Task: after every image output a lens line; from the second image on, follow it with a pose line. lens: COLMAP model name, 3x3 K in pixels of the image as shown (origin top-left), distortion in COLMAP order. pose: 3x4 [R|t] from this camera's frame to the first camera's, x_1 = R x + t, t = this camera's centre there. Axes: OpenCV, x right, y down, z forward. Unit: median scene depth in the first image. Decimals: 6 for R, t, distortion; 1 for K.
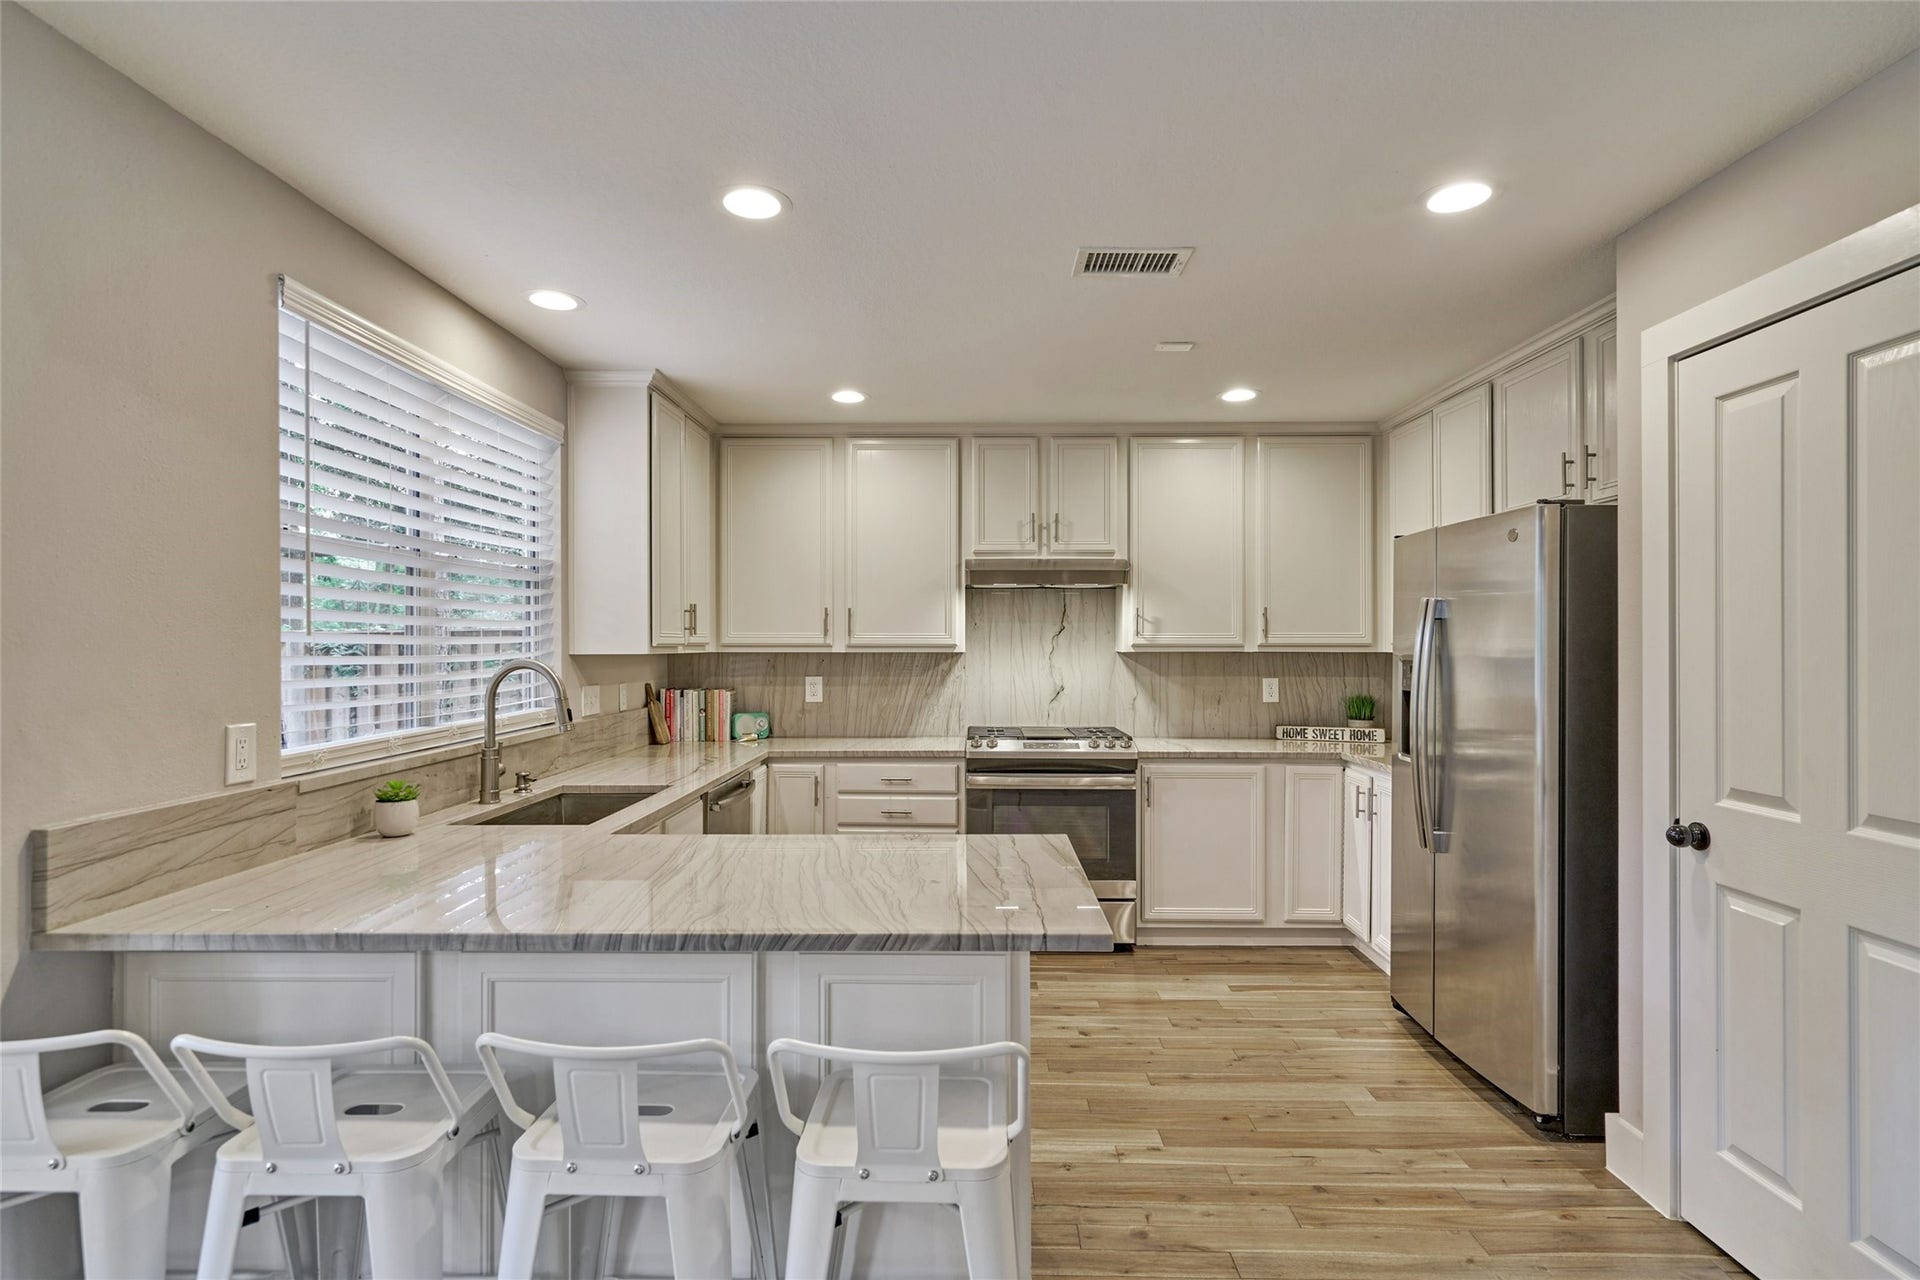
lens RADIAL K [[954.6, 0, 960.0], [0, 954.6, 640.0], [0, 0, 1]] dist [-0.002377, -0.000104]
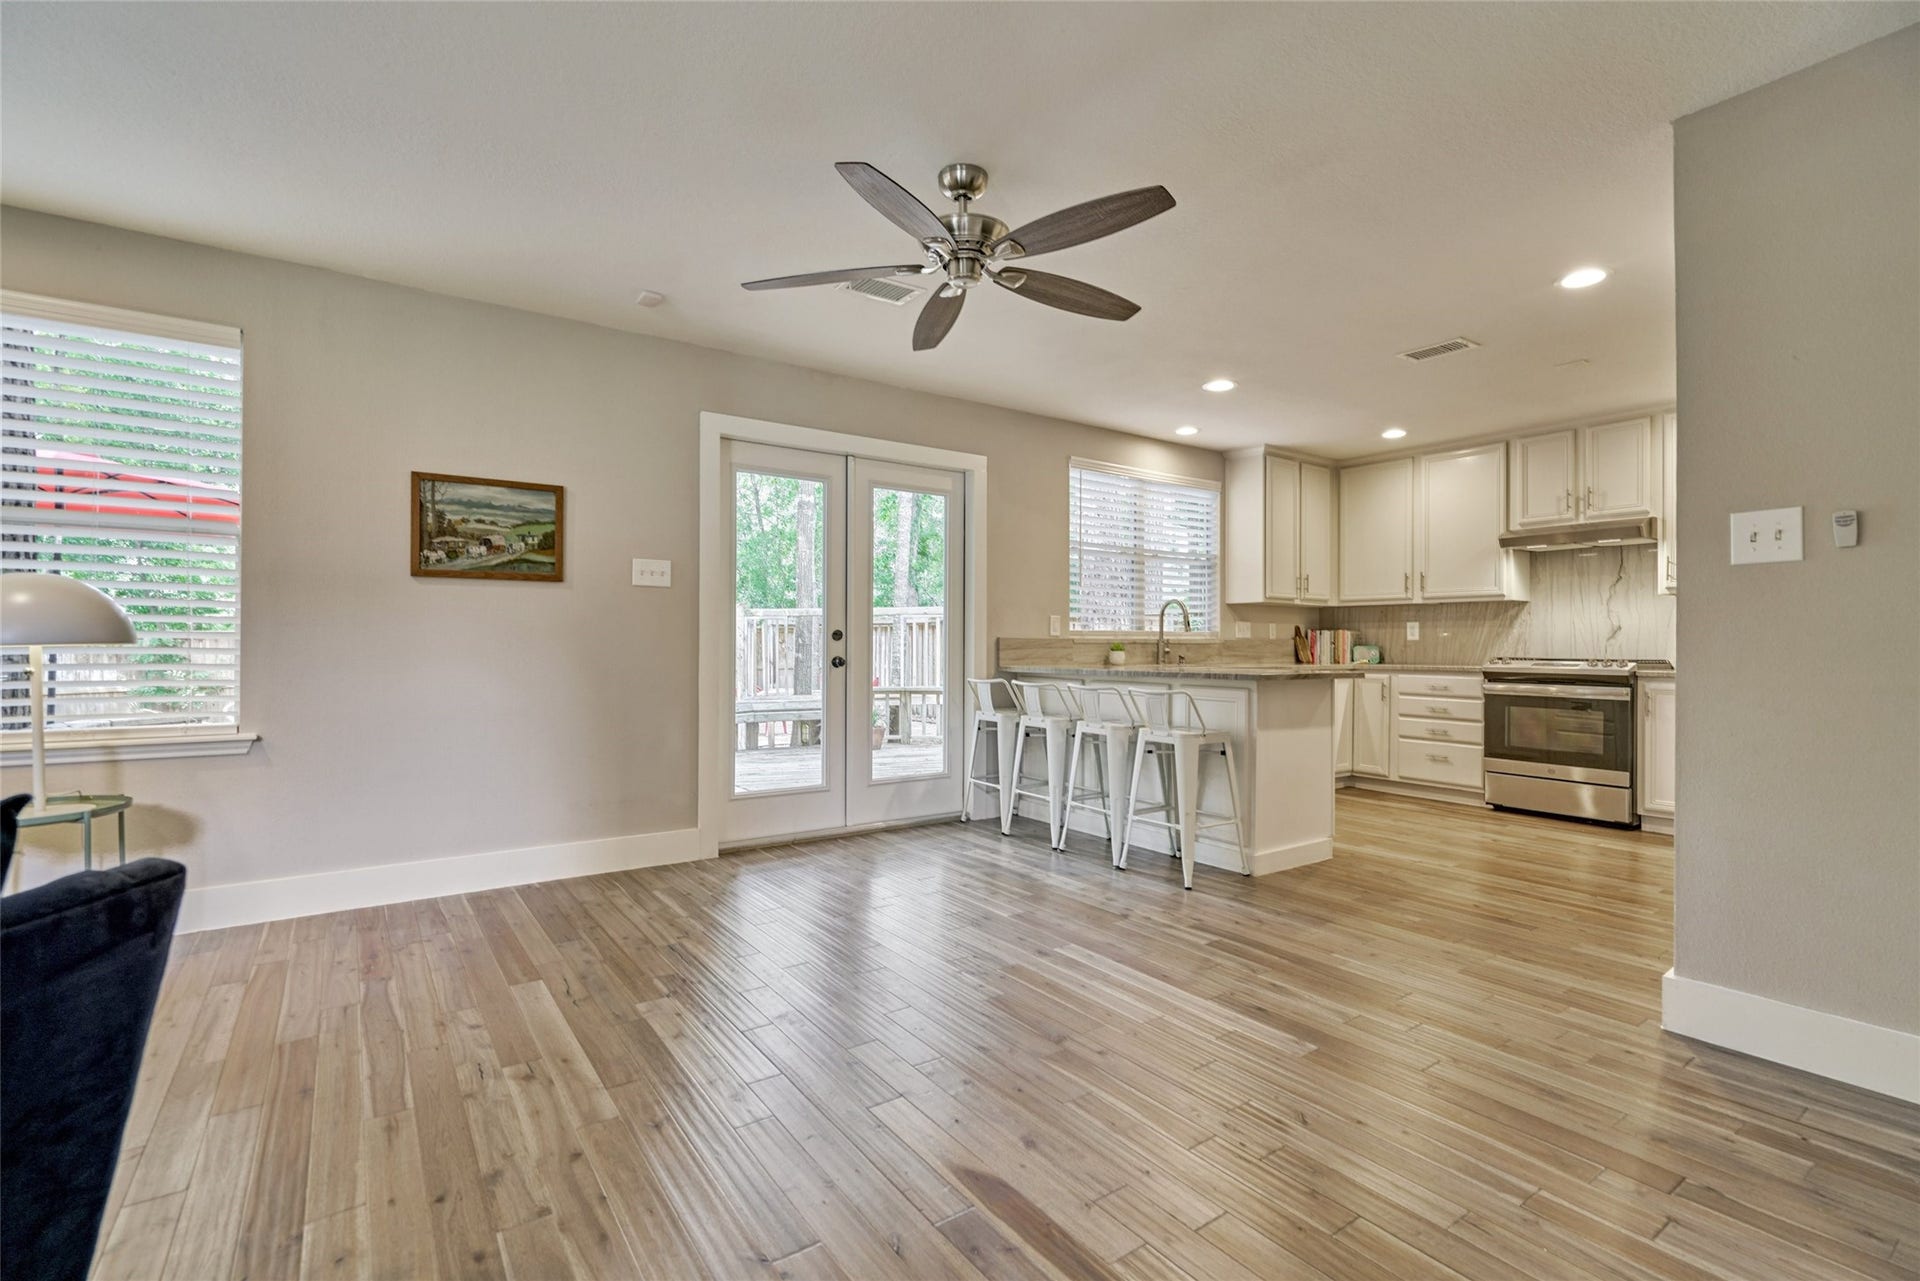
lens RADIAL K [[861.6, 0, 960.0], [0, 861.6, 640.5], [0, 0, 1]] dist [-0.001867, -0.000350]
pose [[0.592350, -0.002011, -0.805678, 0.693904], [-0.001165, 0.999994, -0.003352, 0.100787], [0.805680, 0.002925, 0.592344, -0.460035]]
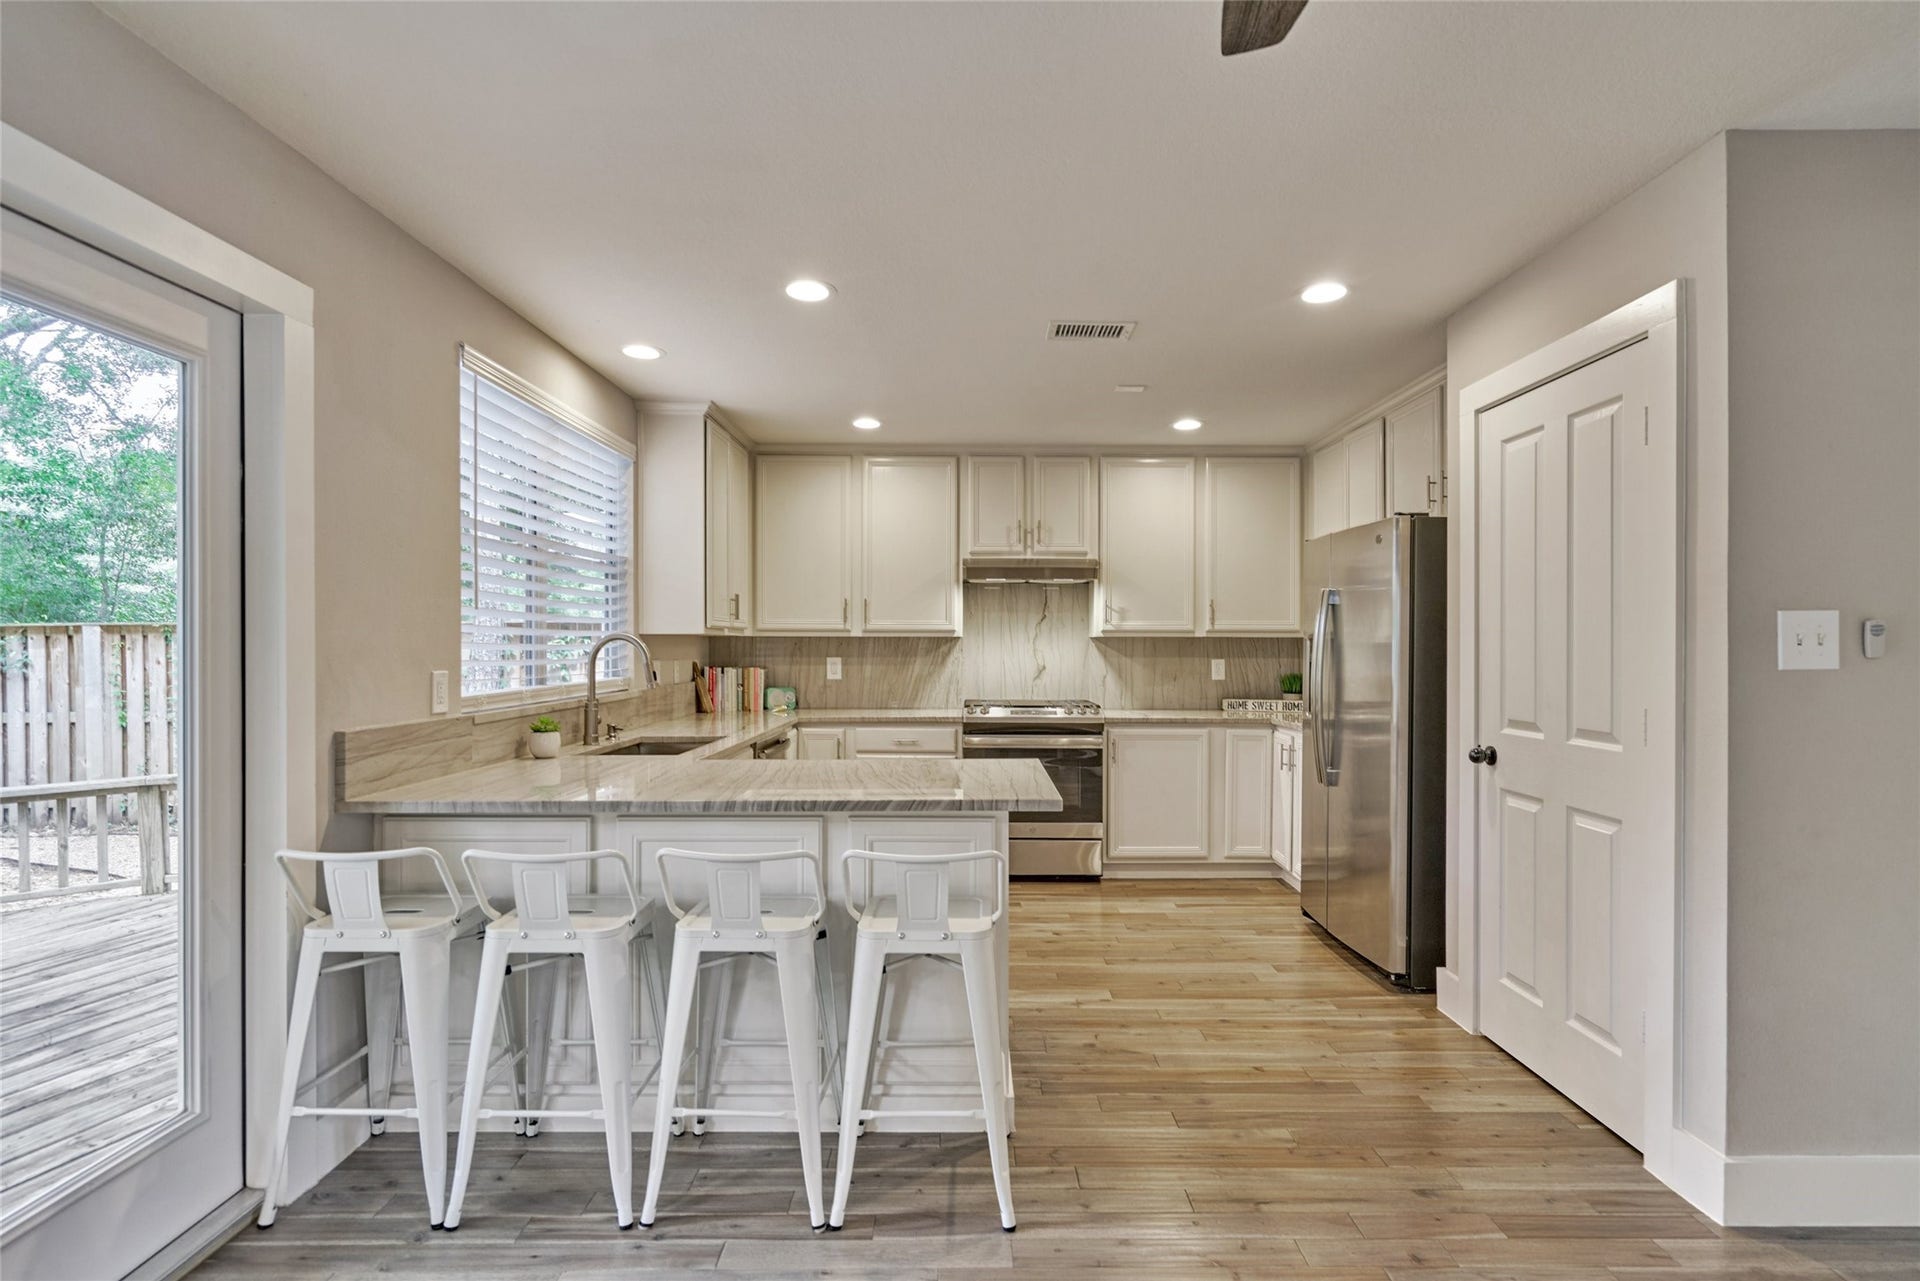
lens RADIAL K [[927.2, 0, 977.9], [0, 927.2, 646.7], [0, 0, 1]] dist [0.000268, -0.000280]
pose [[0.999700, 0.002271, 0.024400, -0.004467], [-0.002407, 0.999982, 0.005540, 0.025748], [-0.024387, -0.005597, 0.999687, -0.211801]]
